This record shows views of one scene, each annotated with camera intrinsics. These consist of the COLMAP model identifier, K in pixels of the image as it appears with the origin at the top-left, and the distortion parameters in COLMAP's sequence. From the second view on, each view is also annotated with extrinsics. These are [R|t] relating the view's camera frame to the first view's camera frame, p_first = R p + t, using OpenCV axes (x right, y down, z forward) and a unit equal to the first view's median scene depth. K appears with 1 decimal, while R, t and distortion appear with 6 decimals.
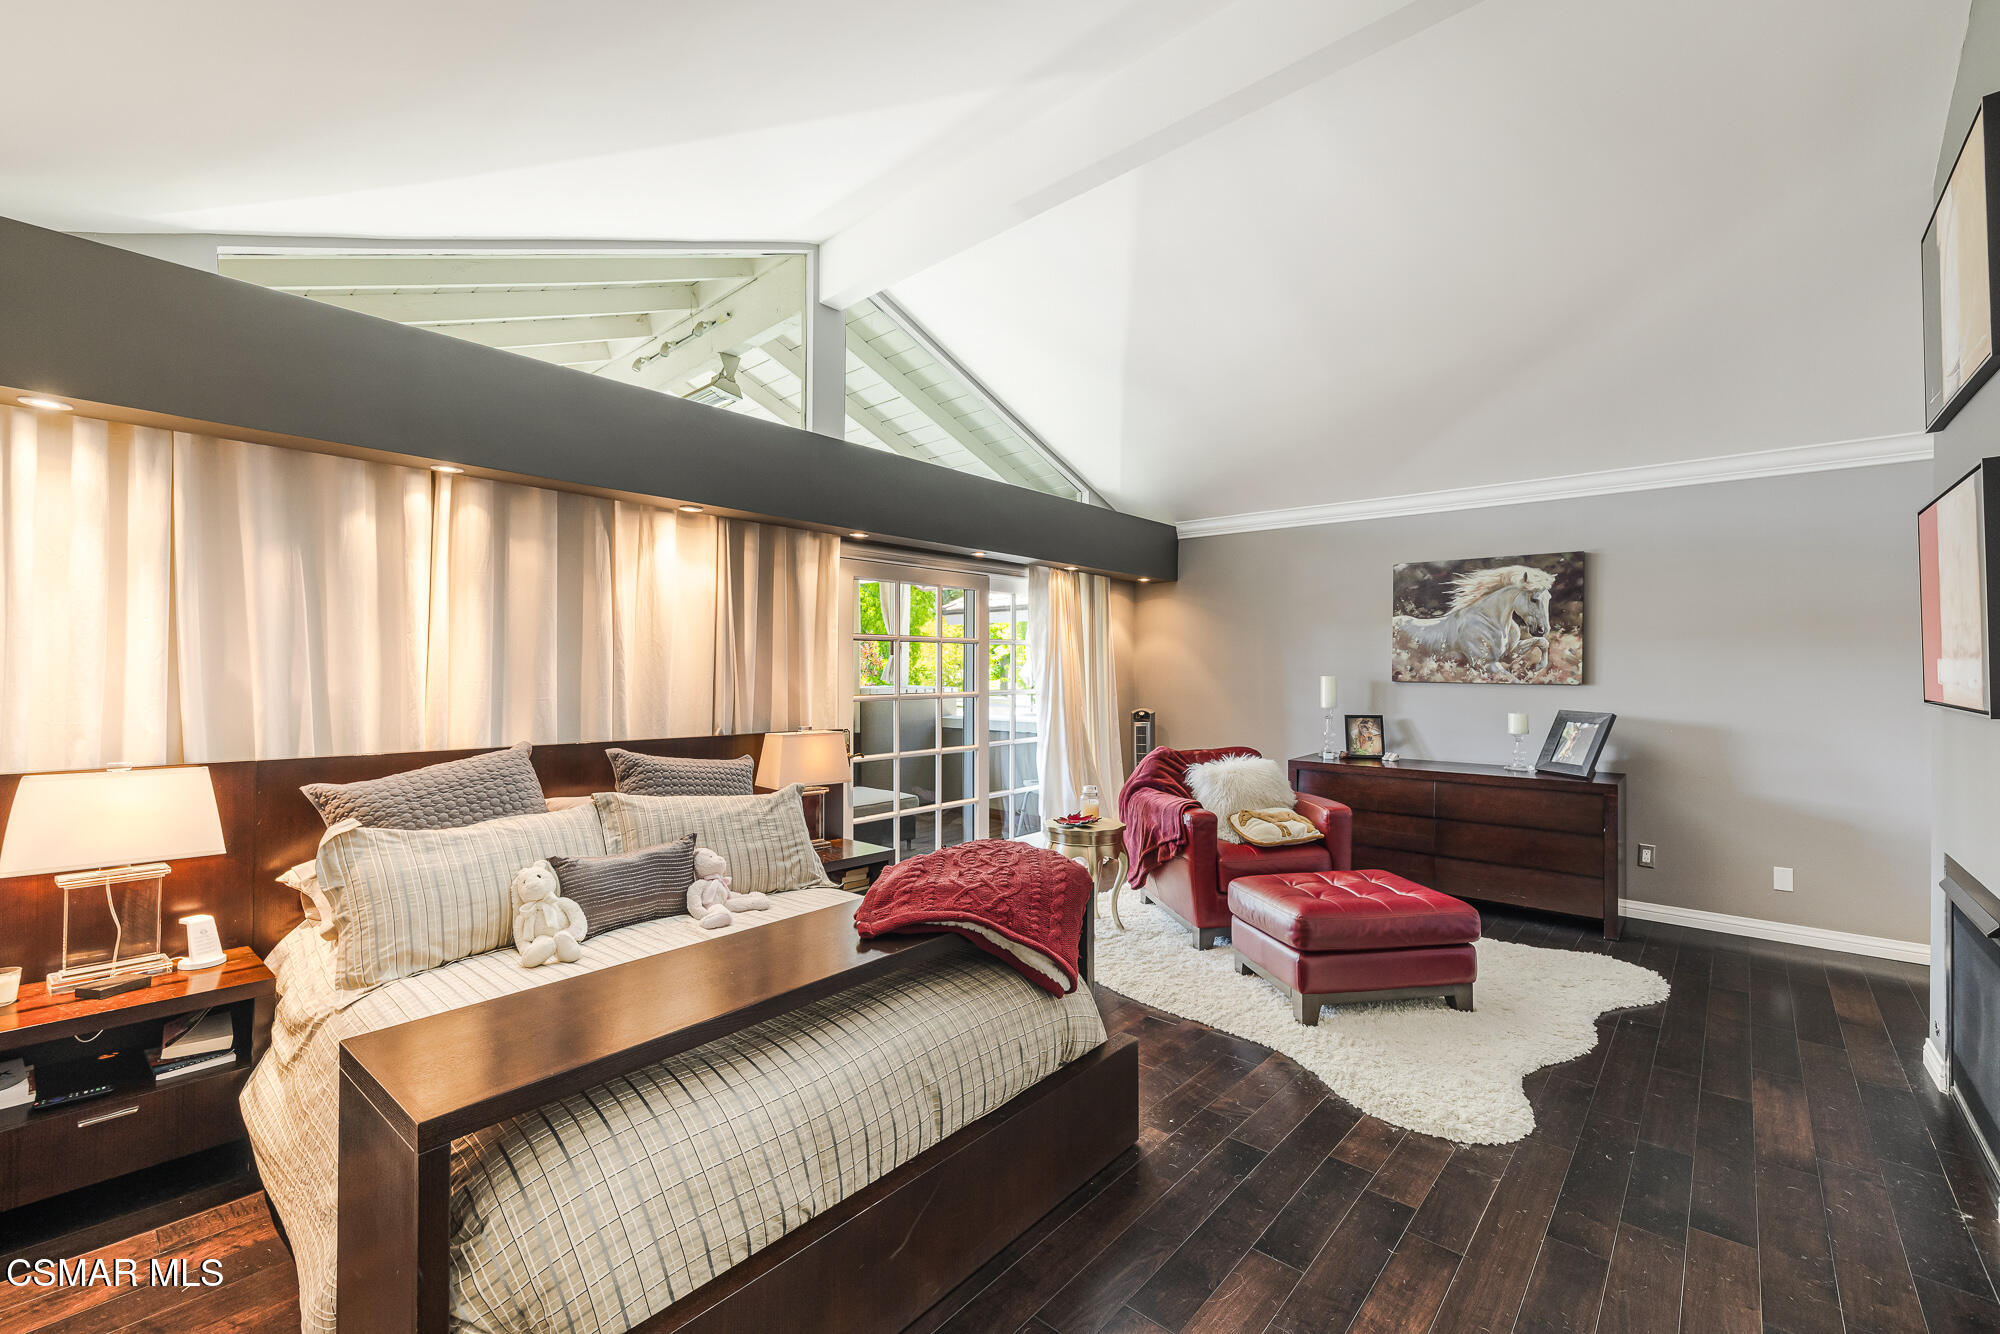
lens RADIAL K [[844.3, 0, 987.7], [0, 844.3, 665.9], [0, 0, 1]] dist [-0.001664, 0.001781]
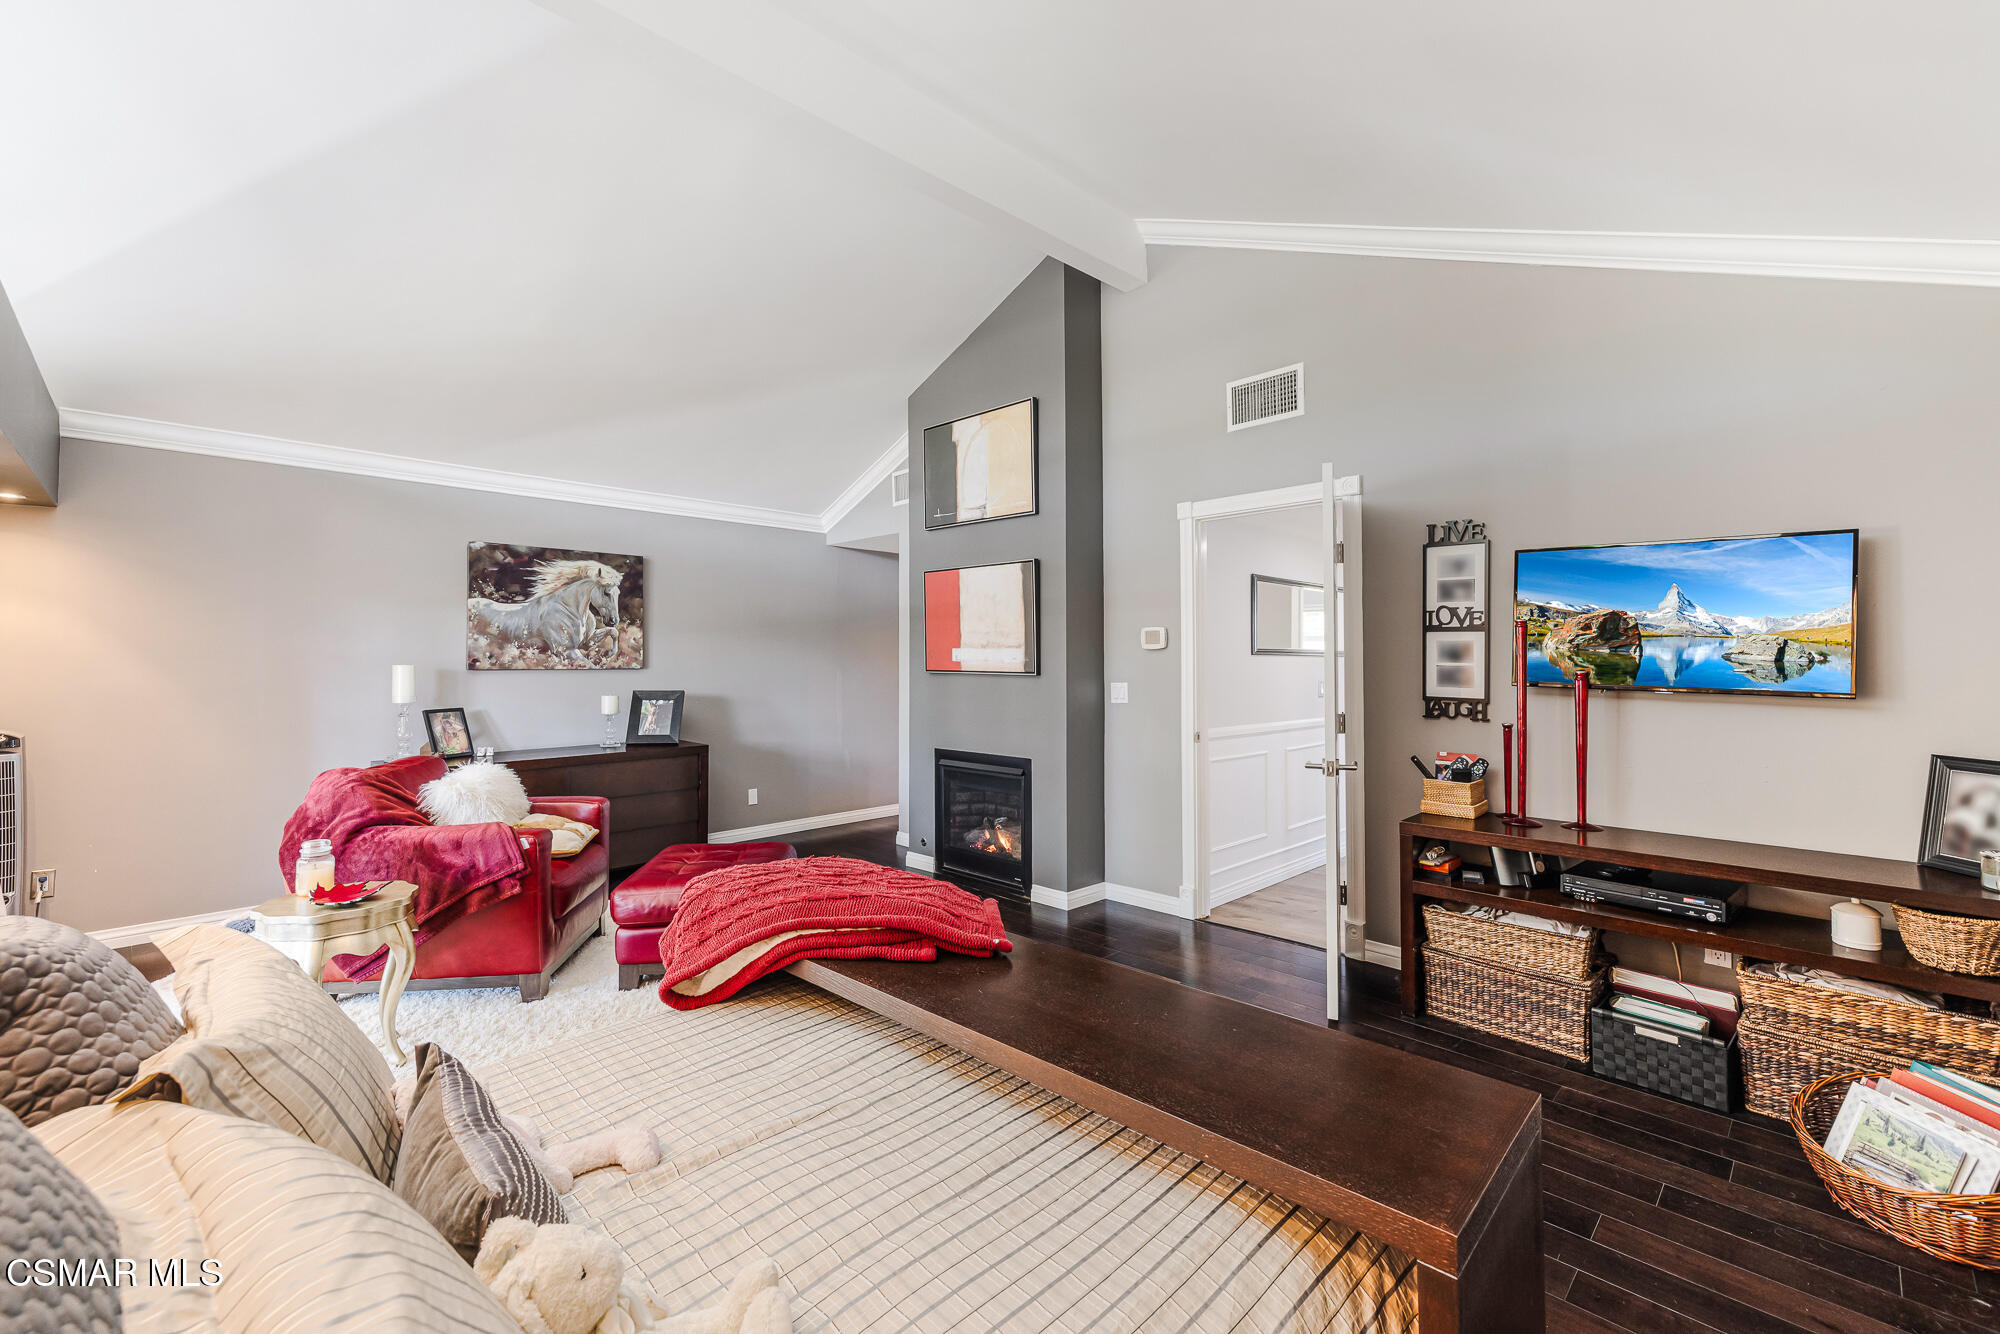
lens RADIAL K [[844.3, 0, 996.5], [0, 844.3, 662.7], [0, 0, 1]] dist [-0.001664, 0.001781]
pose [[0.052374, -0.011740, 0.998559, -0.429254], [-0.002077, 0.999927, 0.011865, -0.001052], [-0.998625, -0.002696, 0.052346, 0.411375]]
